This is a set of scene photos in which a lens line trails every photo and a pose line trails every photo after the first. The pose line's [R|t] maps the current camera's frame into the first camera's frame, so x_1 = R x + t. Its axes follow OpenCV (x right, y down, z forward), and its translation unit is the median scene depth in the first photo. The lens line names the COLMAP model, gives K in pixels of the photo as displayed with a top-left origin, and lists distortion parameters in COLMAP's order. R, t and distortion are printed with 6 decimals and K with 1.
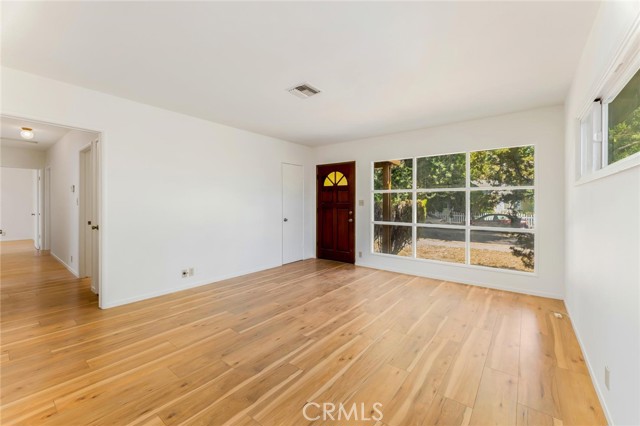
lens RADIAL K [[260.6, 0, 319.6], [0, 260.6, 201.8], [0, 0, 1]] dist [-0.002145, -0.000120]
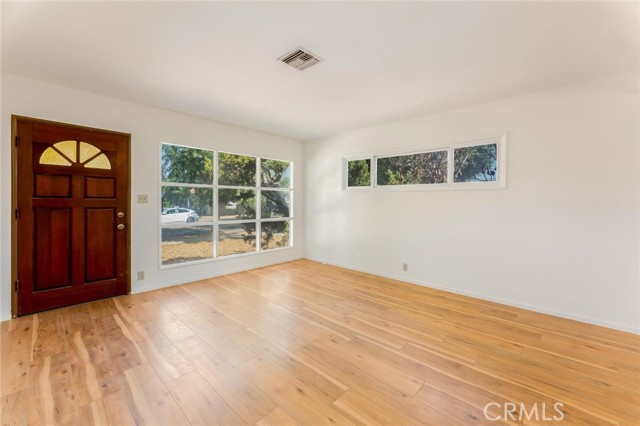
lens RADIAL K [[260.6, 0, 319.6], [0, 260.6, 201.8], [0, 0, 1]] dist [-0.002145, -0.000120]
pose [[0.089584, -0.005867, 0.995962, -0.463213], [-0.012845, 0.999893, 0.007046, 0.001008], [-0.995896, -0.013425, 0.089499, 0.471790]]
